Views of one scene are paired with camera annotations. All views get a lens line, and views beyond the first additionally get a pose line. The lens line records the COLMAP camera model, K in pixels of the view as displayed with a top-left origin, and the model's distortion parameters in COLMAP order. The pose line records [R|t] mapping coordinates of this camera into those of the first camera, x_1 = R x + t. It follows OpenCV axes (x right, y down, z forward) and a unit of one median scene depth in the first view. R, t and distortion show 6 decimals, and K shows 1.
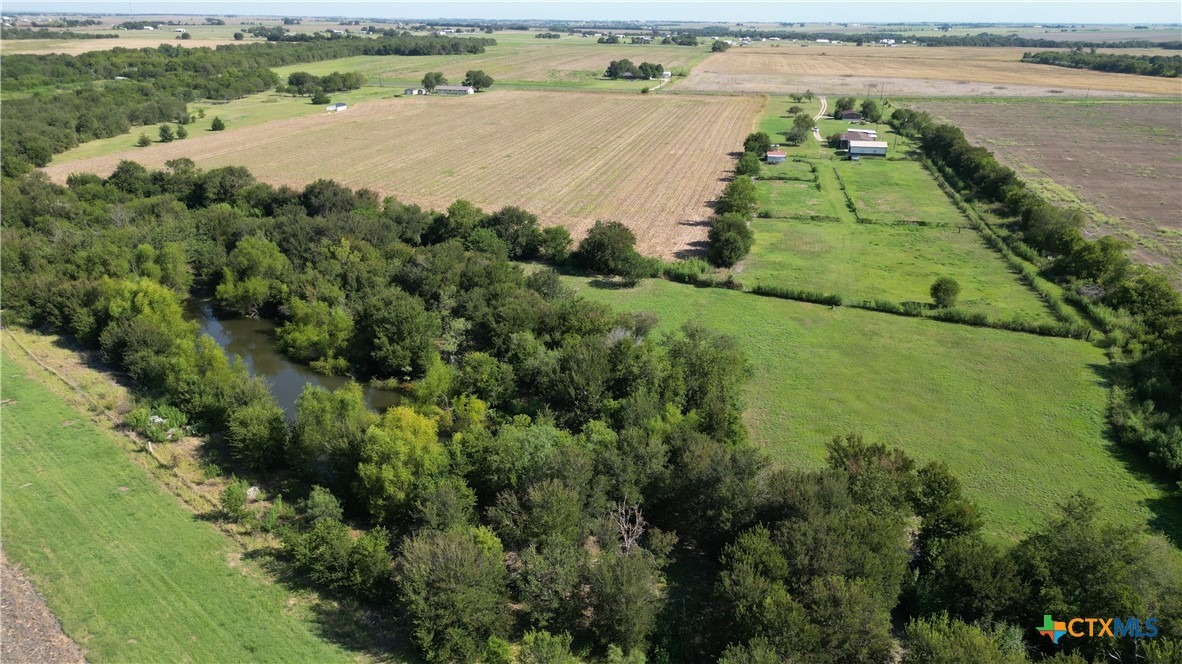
lens RADIAL K [[825.4, 0, 590.8], [0, 825.4, 336.6], [0, 0, 1]] dist [0.074157, -0.074685]
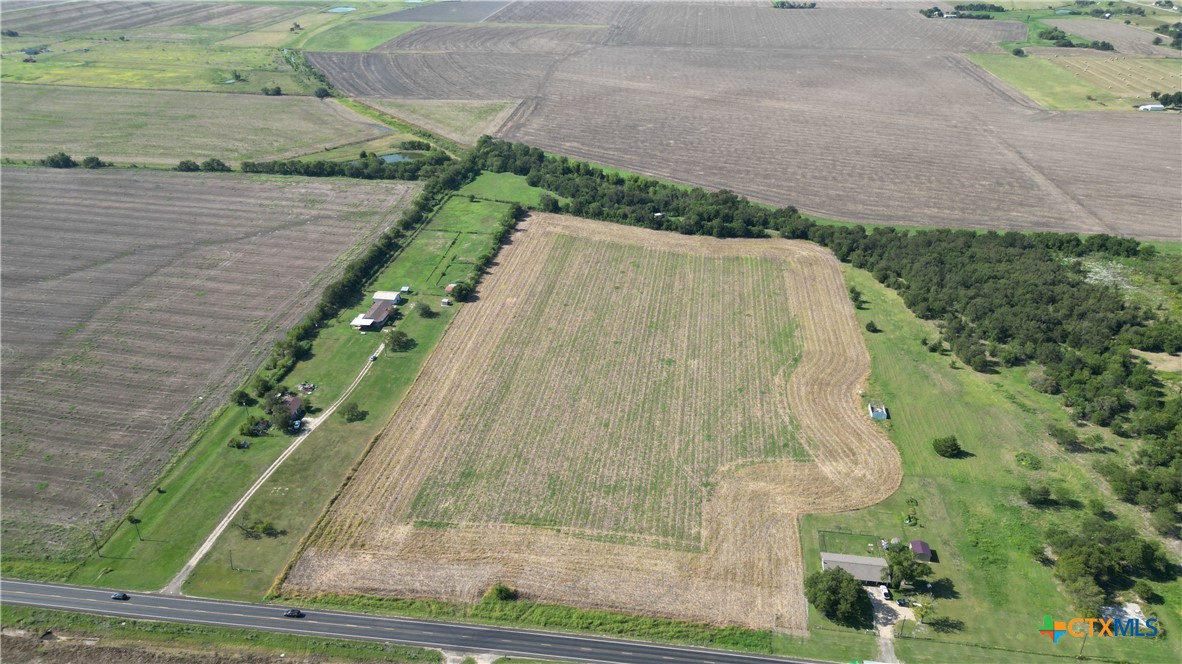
lens RADIAL K [[825.4, 0, 590.8], [0, 825.4, 336.6], [0, 0, 1]] dist [0.074157, -0.074685]
pose [[-0.996555, 0.024046, -0.079376, 0.133670], [-0.044528, 0.652310, 0.756643, -2.222775], [0.069972, 0.757571, -0.648992, 3.412236]]
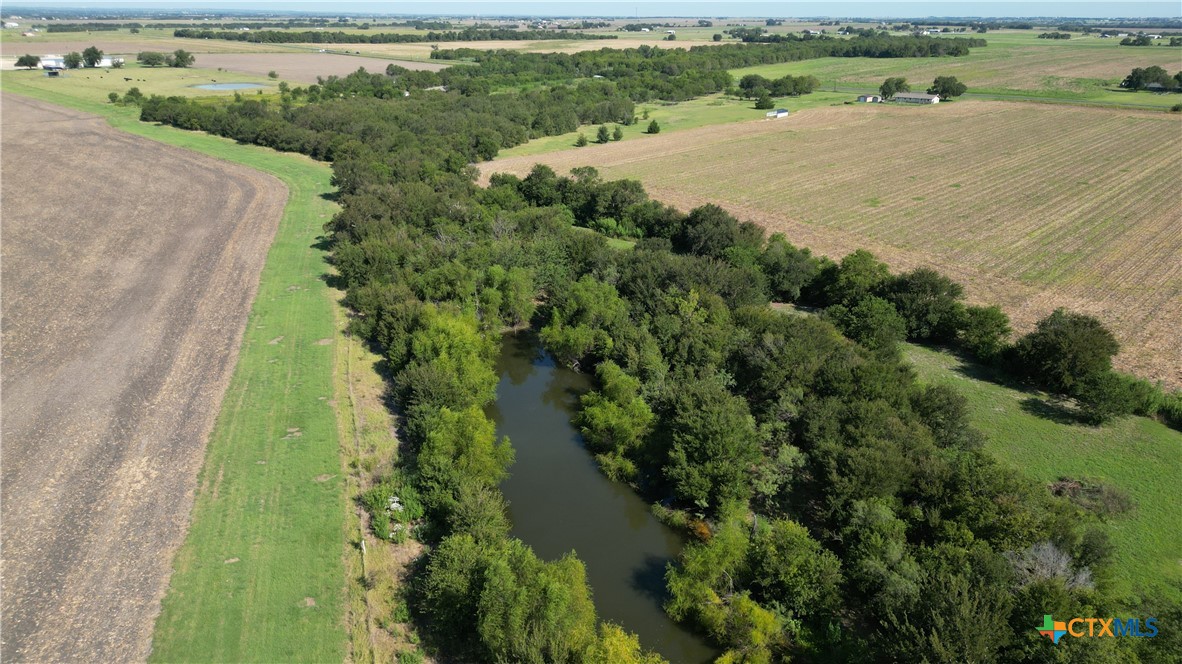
lens RADIAL K [[825.4, 0, 590.8], [0, 825.4, 336.6], [0, 0, 1]] dist [0.074157, -0.074685]
pose [[0.863108, 0.179390, -0.472084, 0.005874], [-0.179469, 0.982720, 0.045308, -0.074128], [0.472054, 0.045619, 0.880389, 0.194224]]
